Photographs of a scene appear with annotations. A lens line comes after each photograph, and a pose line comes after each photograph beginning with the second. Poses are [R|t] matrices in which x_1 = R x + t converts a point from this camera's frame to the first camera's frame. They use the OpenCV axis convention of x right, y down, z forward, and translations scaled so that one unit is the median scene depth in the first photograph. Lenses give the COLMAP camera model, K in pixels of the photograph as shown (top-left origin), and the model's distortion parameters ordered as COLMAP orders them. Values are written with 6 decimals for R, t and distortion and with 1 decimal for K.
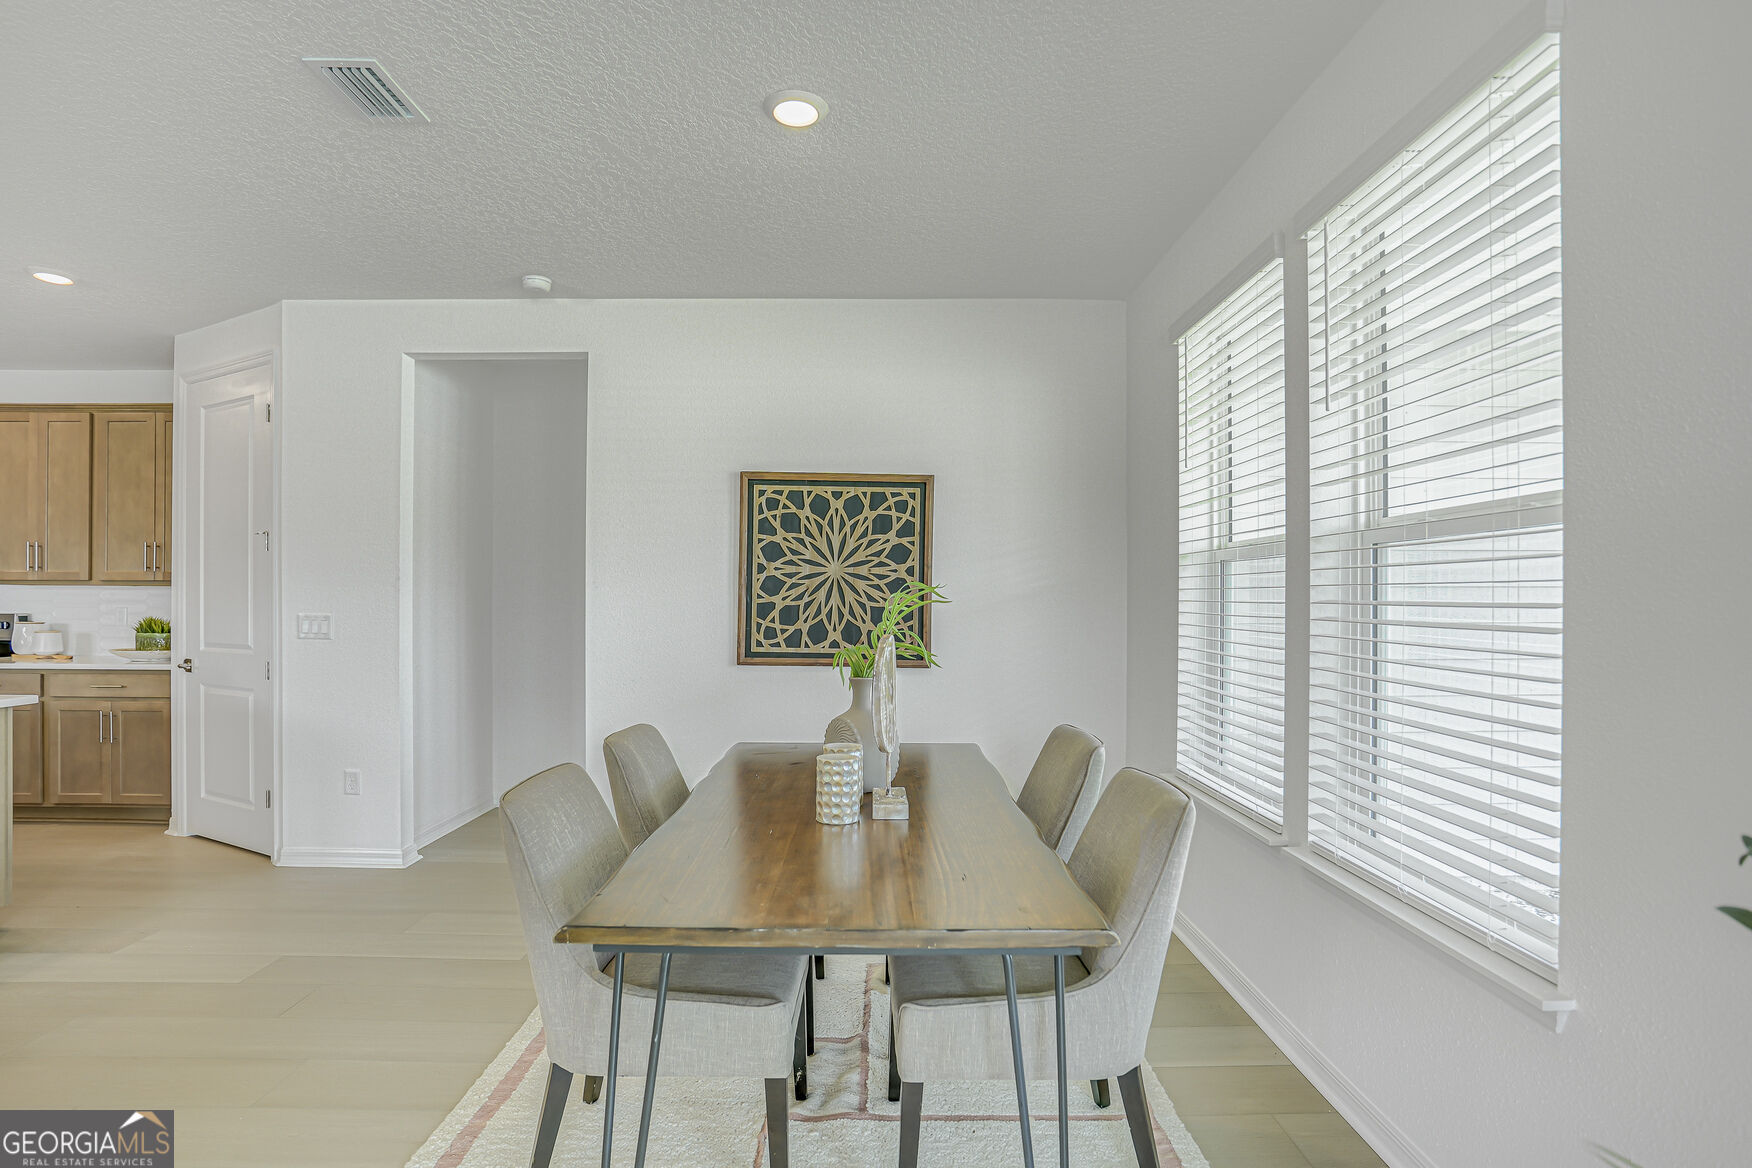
lens RADIAL K [[834.9, 0, 869.0], [0, 834.9, 597.4], [0, 0, 1]] dist [-0.041872, 0.009699]
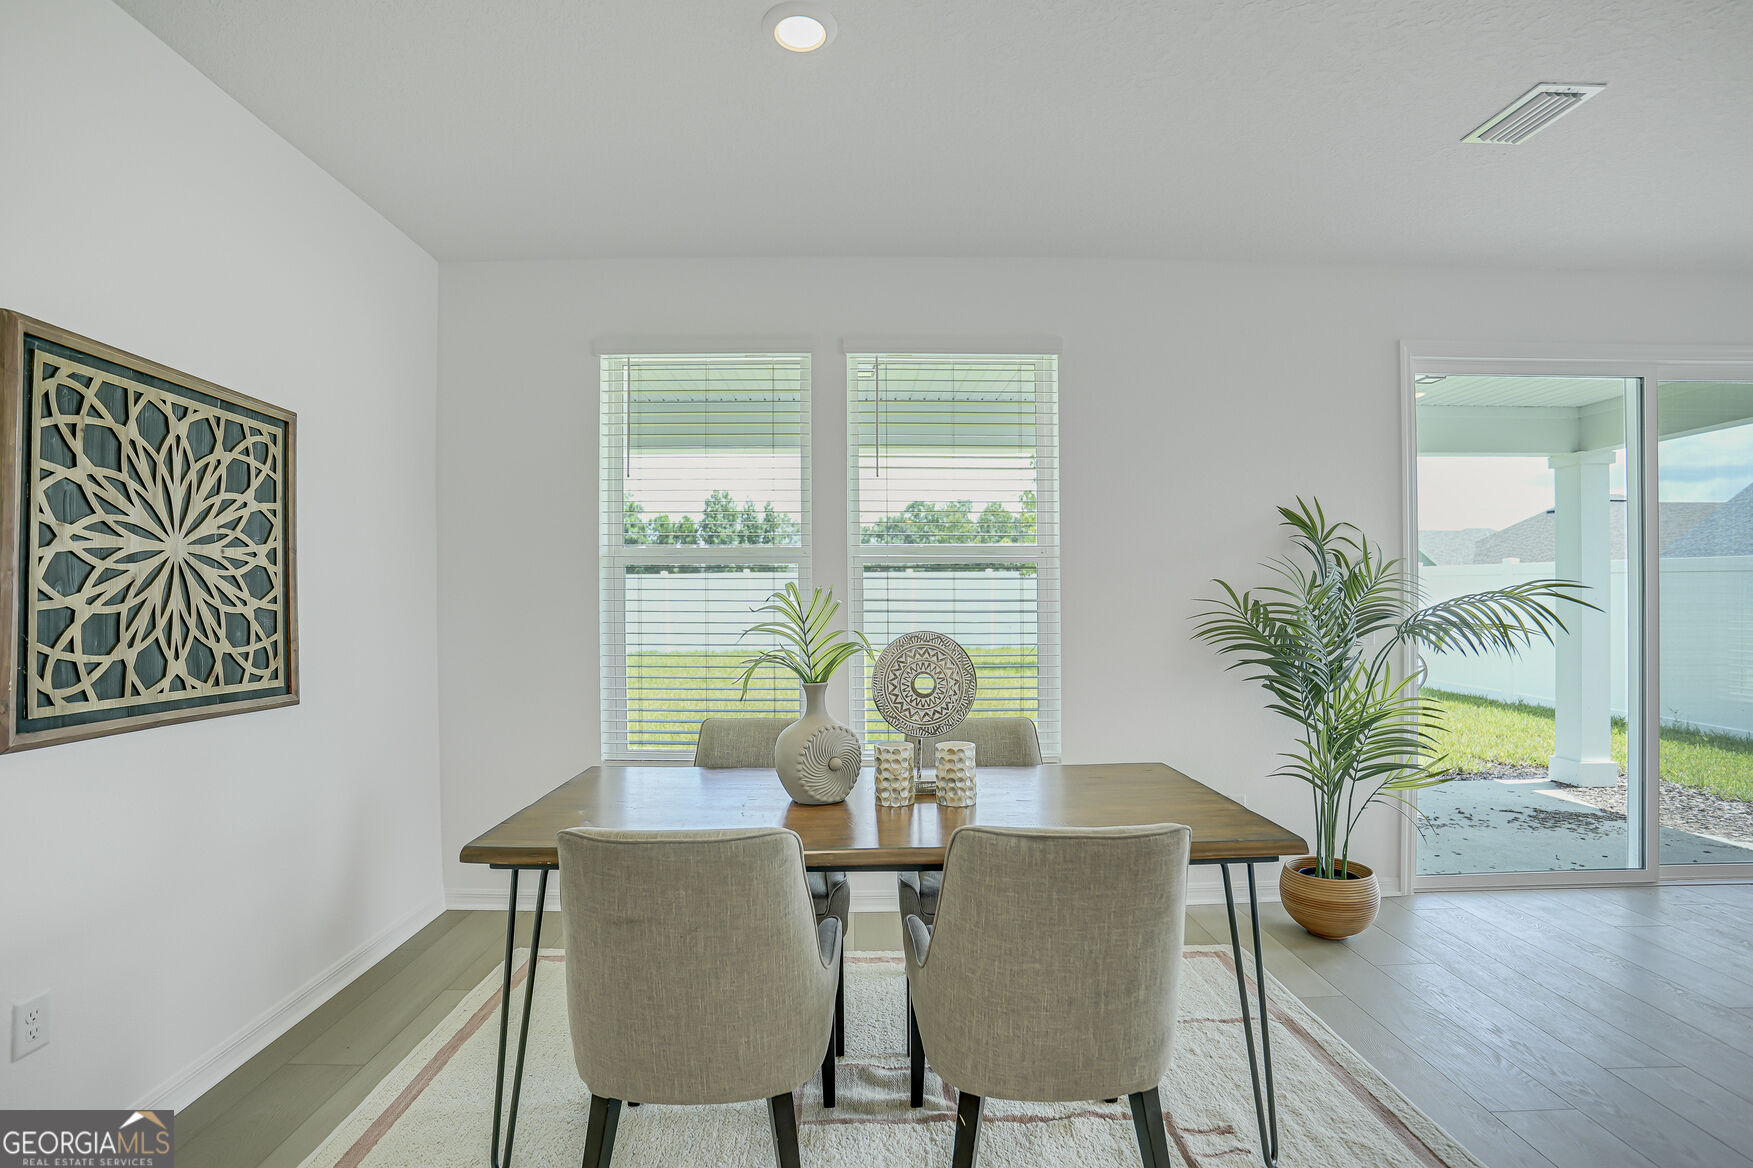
lens RADIAL K [[835.3, 0, 849.7], [0, 835.3, 604.6], [0, 0, 1]] dist [-0.041872, 0.009699]
pose [[0.002405, -0.009357, 0.999953, -0.574186], [0.002649, 0.999953, 0.009350, 0.000630], [-0.999994, 0.002627, 0.002430, 0.557298]]
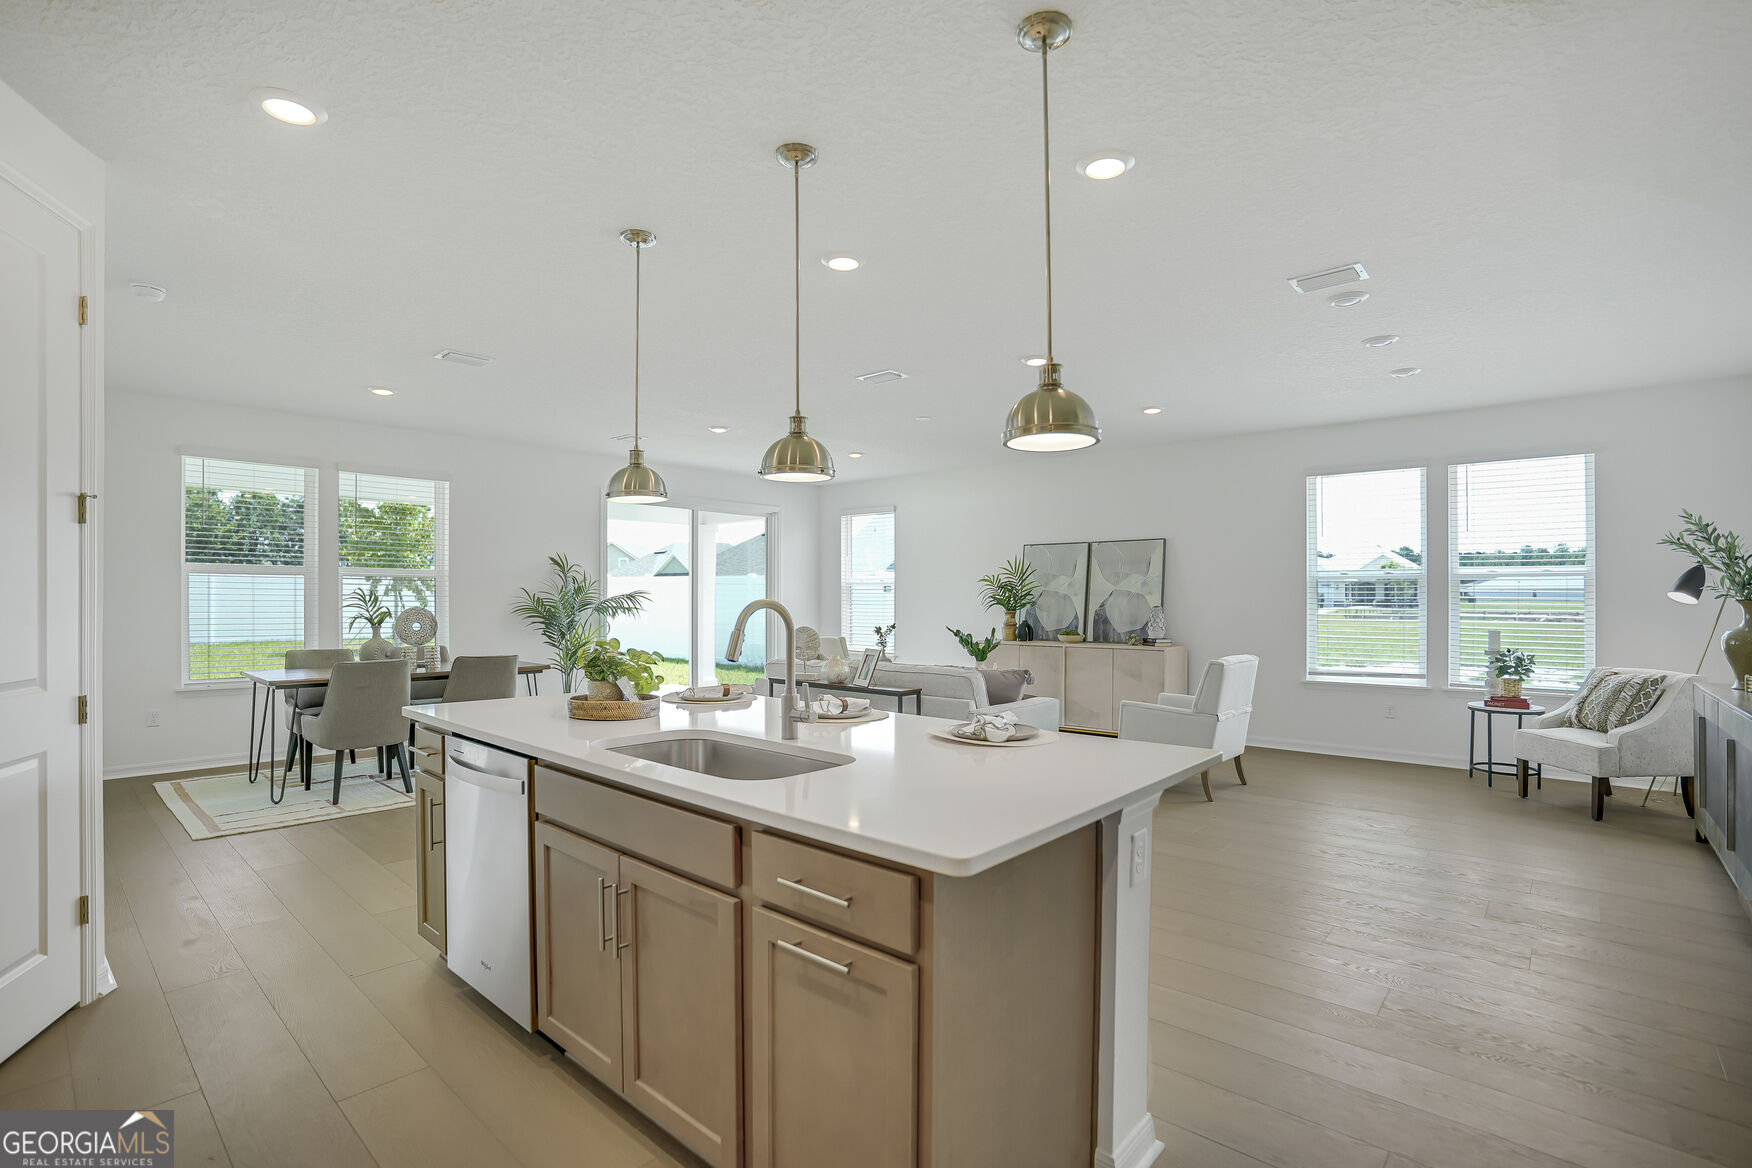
lens RADIAL K [[826.8, 0, 884.5], [0, 826.8, 592.0], [0, 0, 1]] dist [-0.002441, -0.000104]
pose [[-0.745287, -0.001573, 0.666742, -1.692866], [-0.007509, 0.999954, -0.006034, -0.001212], [-0.666702, -0.009504, -0.745264, 1.079873]]
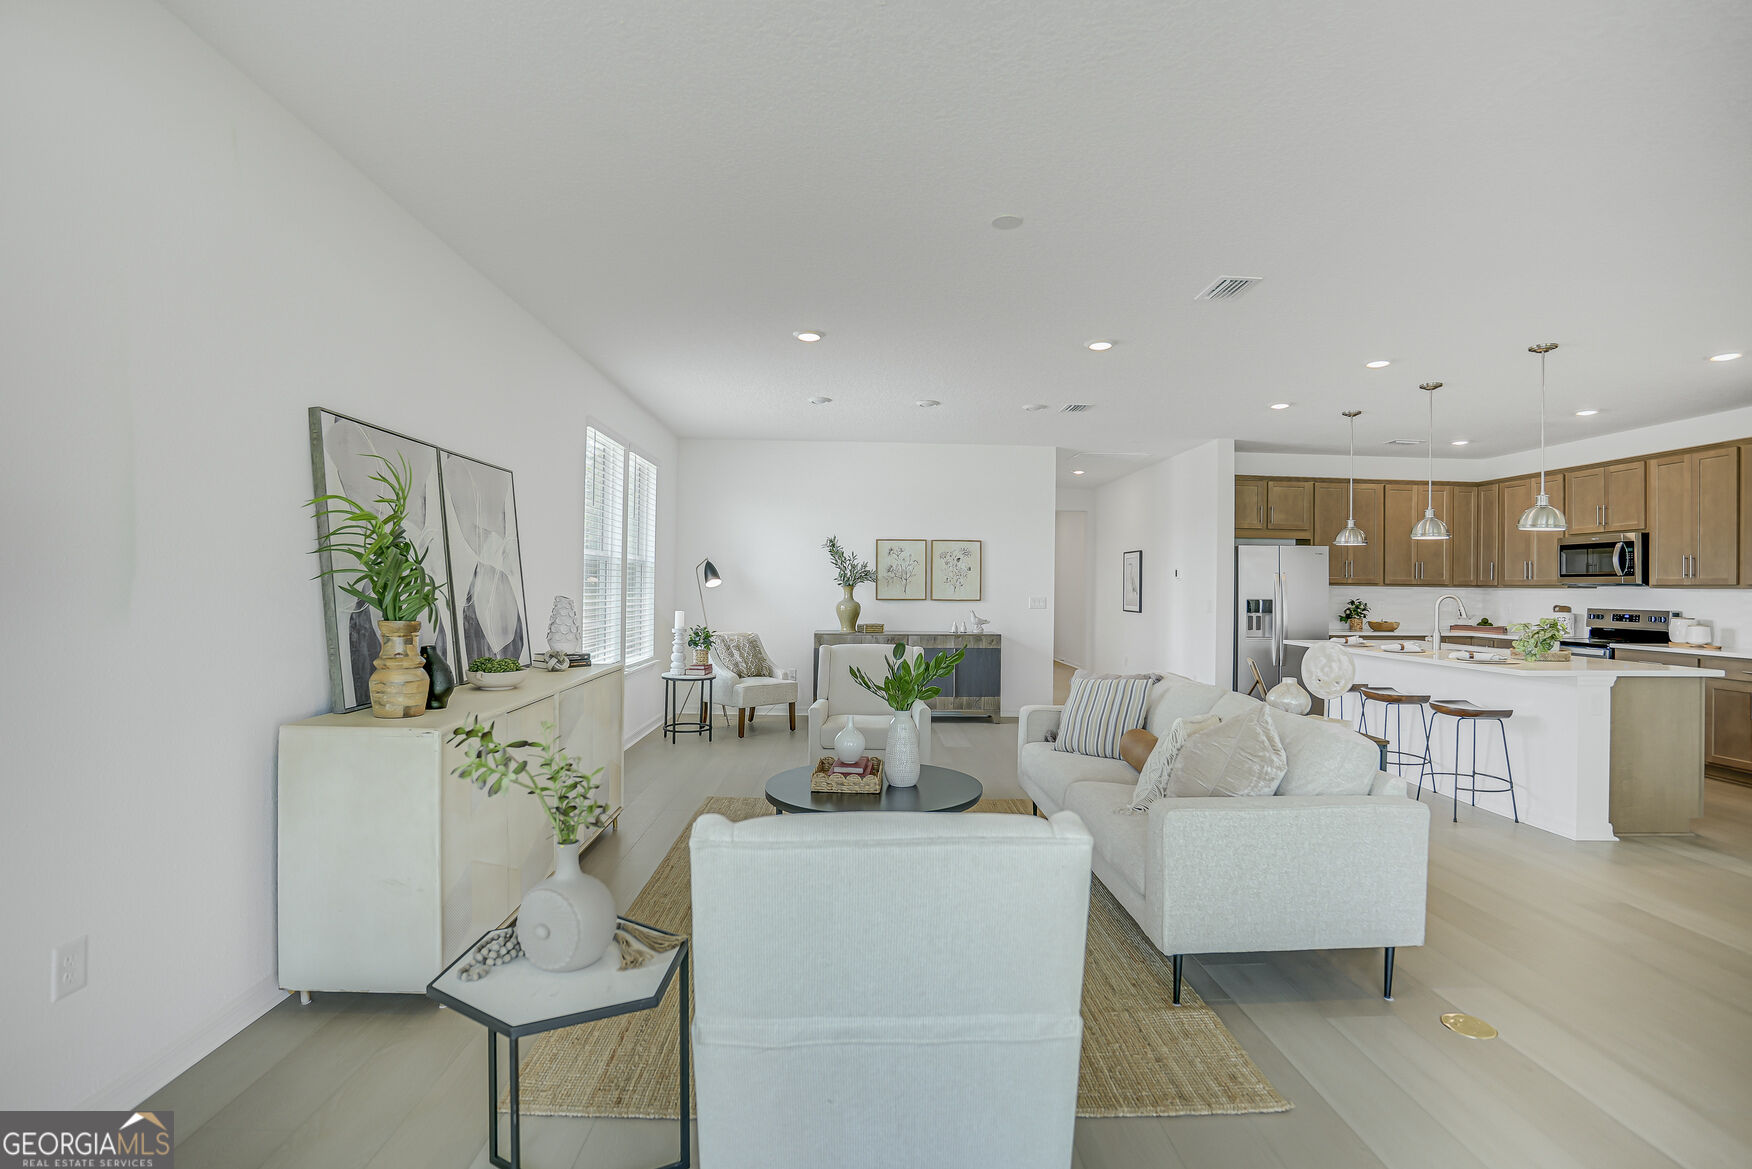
lens RADIAL K [[834.9, 0, 867.4], [0, 834.9, 581.9], [0, 0, 1]] dist [-0.041872, 0.009699]
pose [[0.043983, -0.010707, -0.998975, 0.242804], [-0.011218, 0.999874, -0.011211, 0.003728], [0.998969, 0.011700, 0.043858, -0.466570]]
